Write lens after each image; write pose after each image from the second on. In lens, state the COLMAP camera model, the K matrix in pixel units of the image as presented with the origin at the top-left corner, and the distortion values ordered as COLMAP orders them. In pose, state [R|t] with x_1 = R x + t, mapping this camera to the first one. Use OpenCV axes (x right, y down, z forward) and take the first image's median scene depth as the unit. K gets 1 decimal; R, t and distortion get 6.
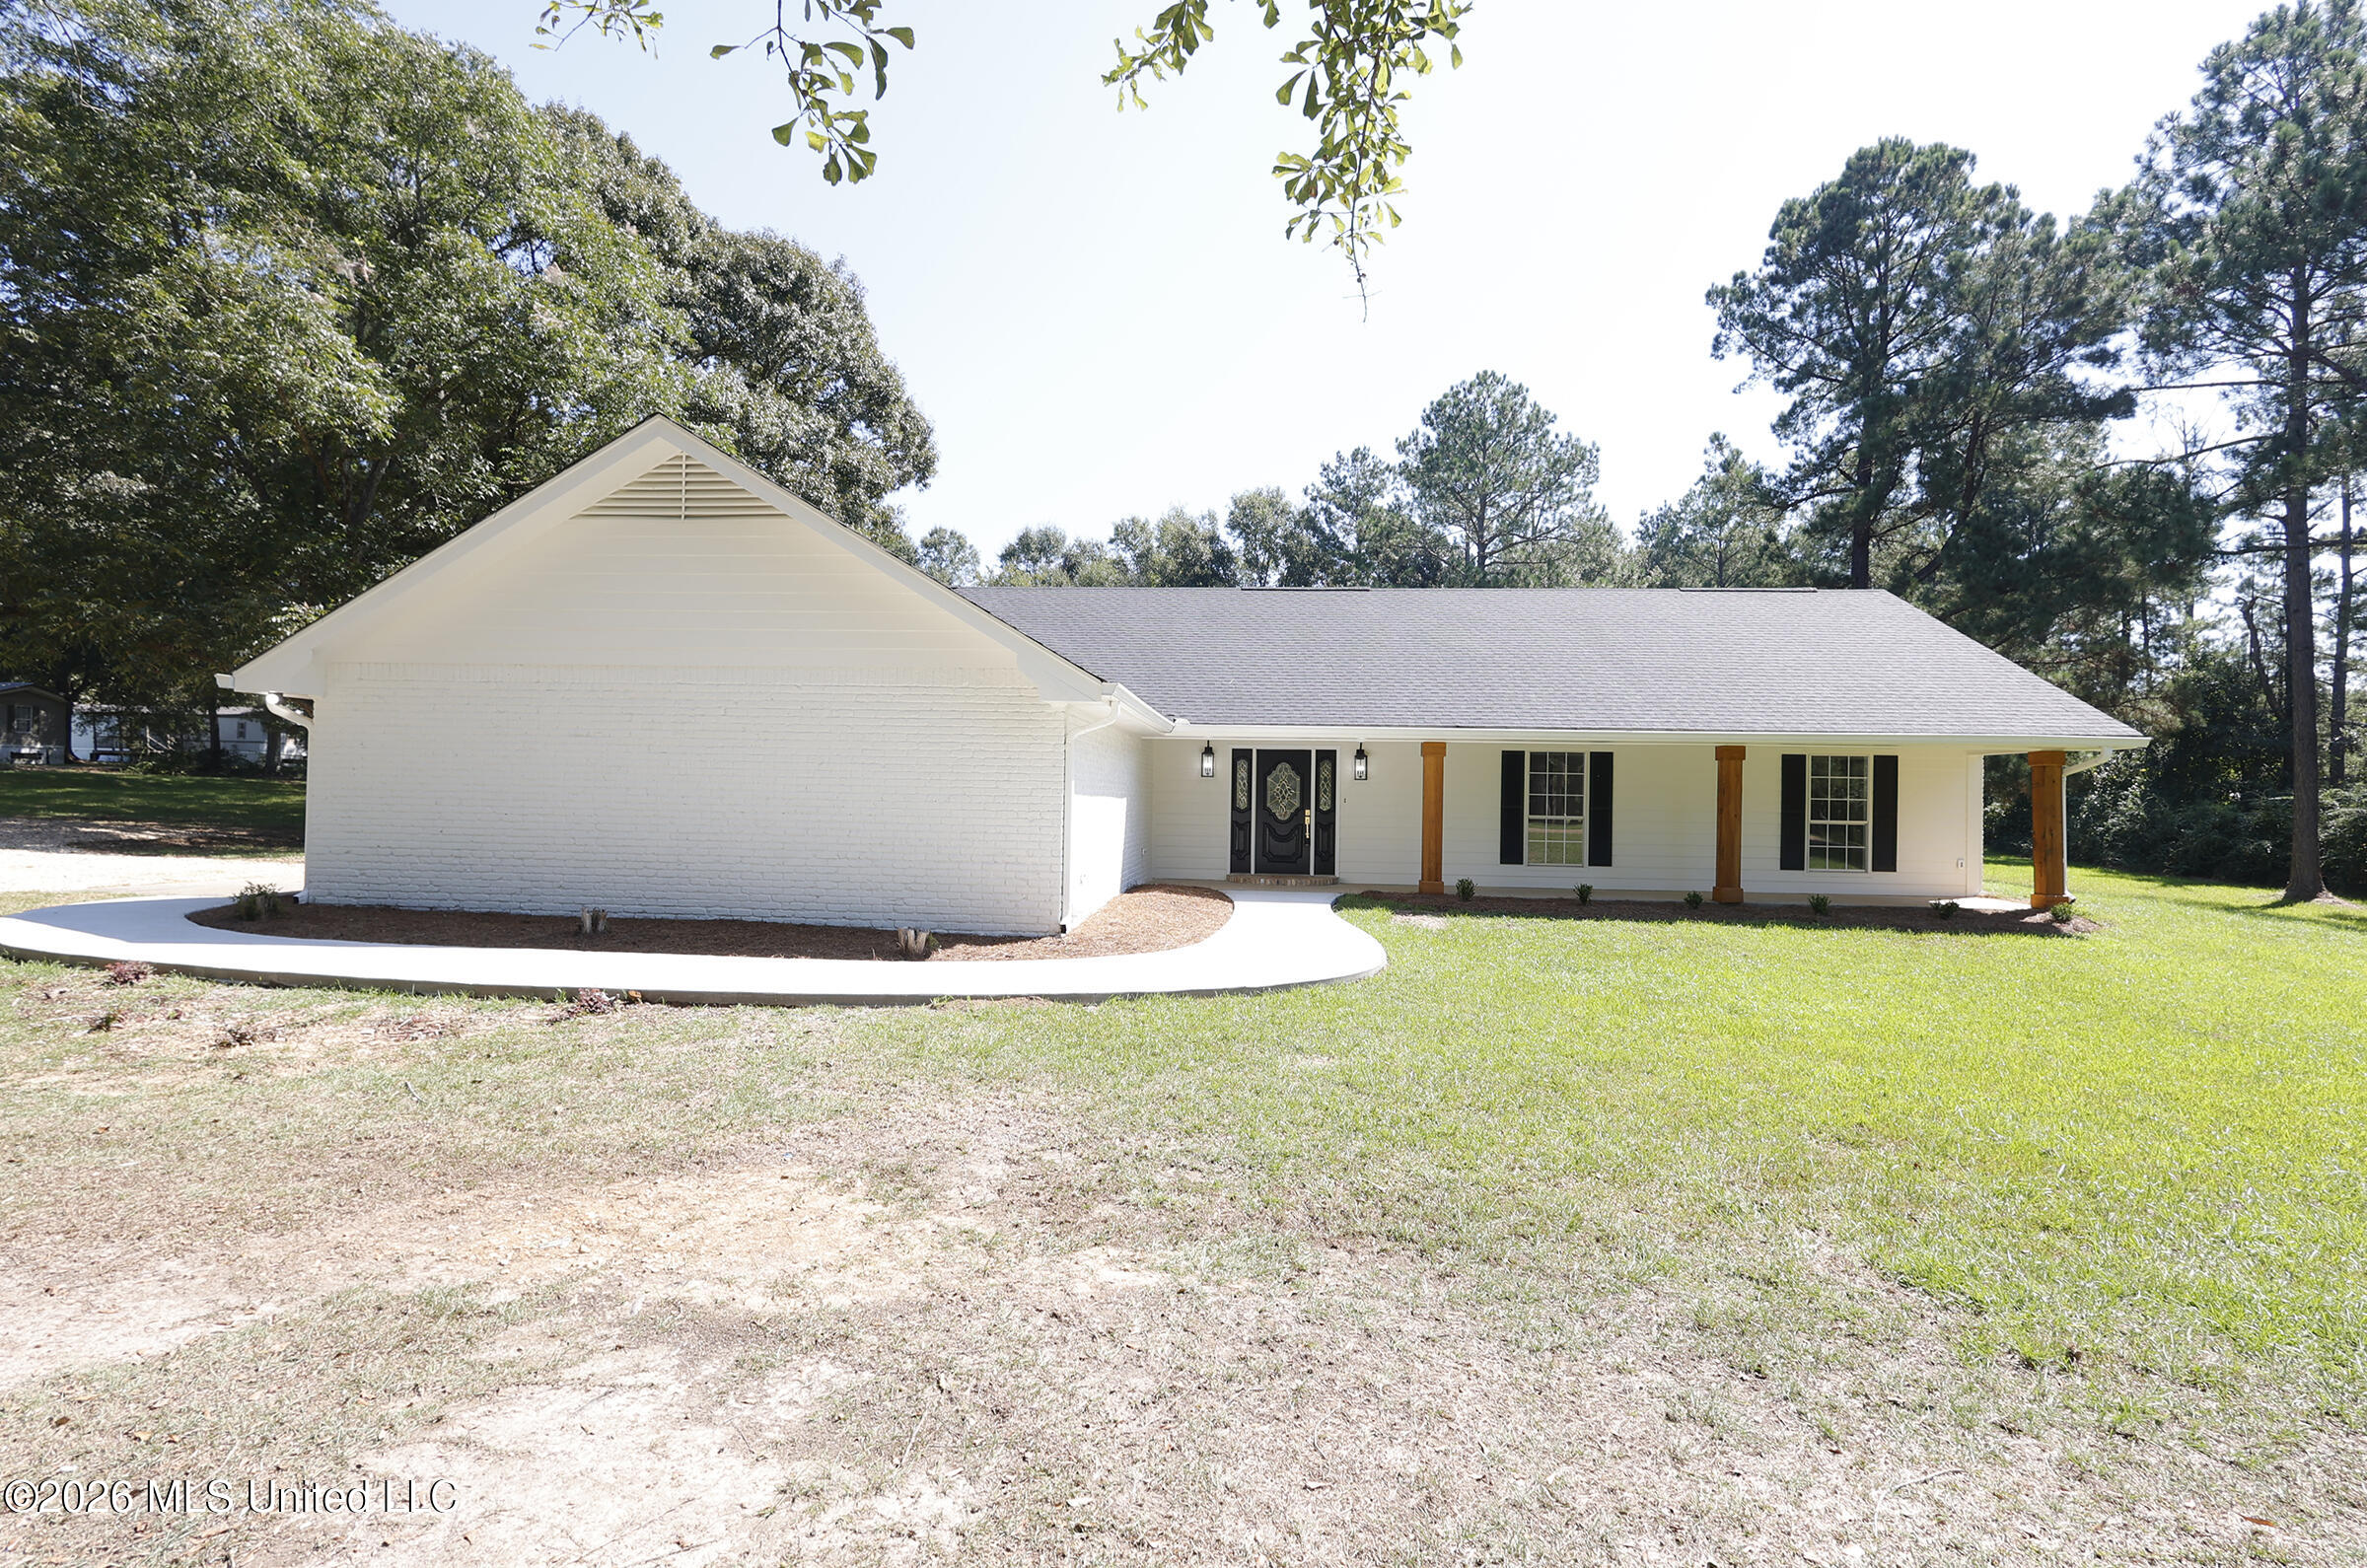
lens RADIAL K [[1120.1, 0, 1183.5], [0, 1120.1, 784.0], [0, 0, 1]] dist [-0.000369, 0.000017]
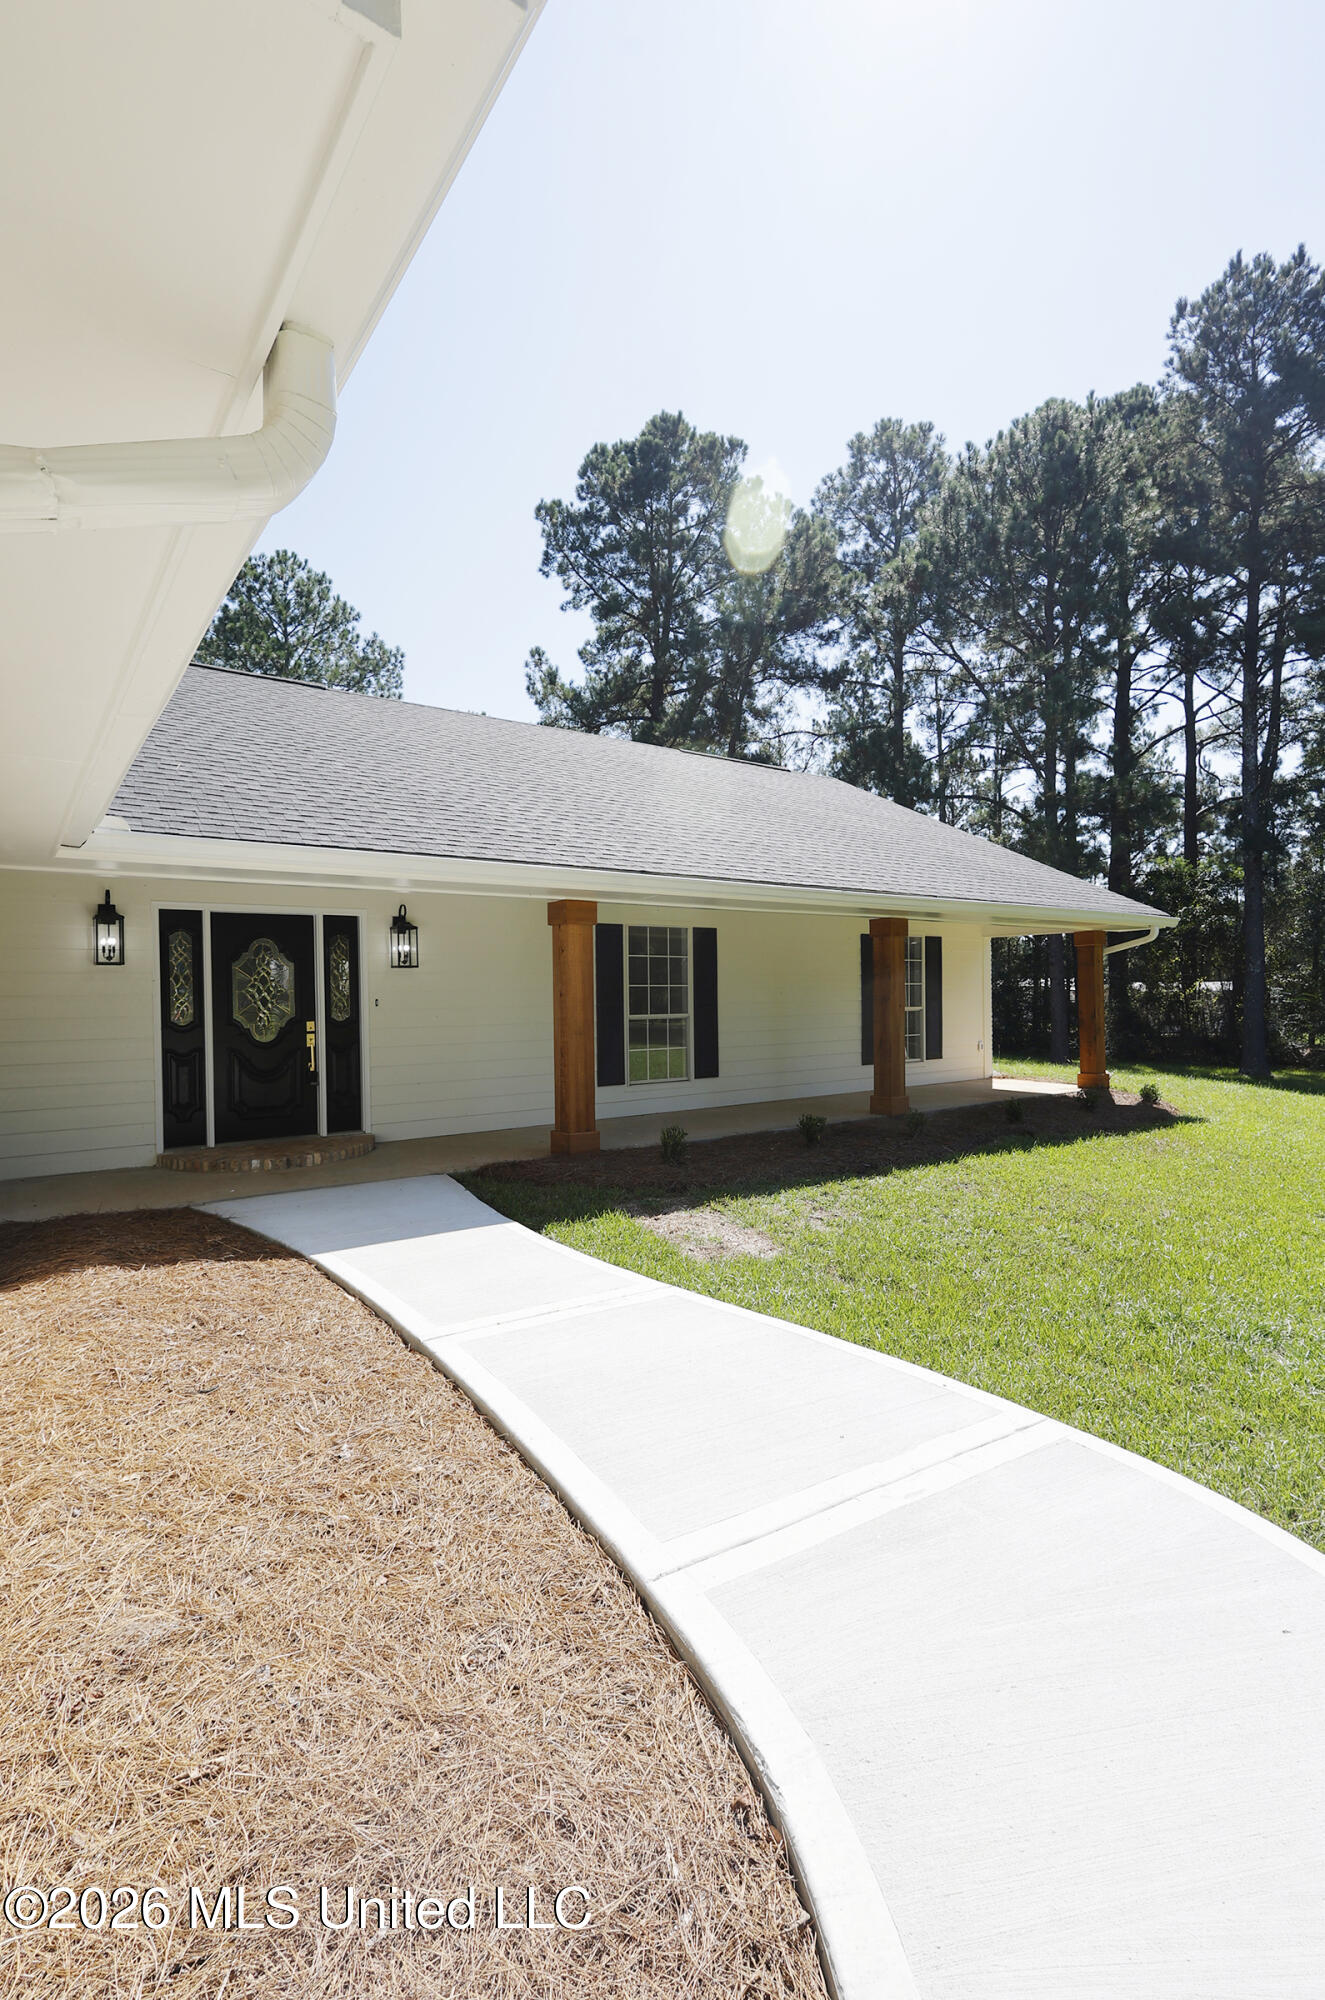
lens RADIAL K [[946.4, 0, 662.5], [0, 946.4, 1000.0], [0, 0, 1]] dist [-0.000369, 0.000017]
pose [[0.762942, -0.030694, 0.645737, -0.030812], [0.017820, 0.999491, 0.026455, 0.001331], [-0.646221, -0.008676, 0.763101, 0.259721]]
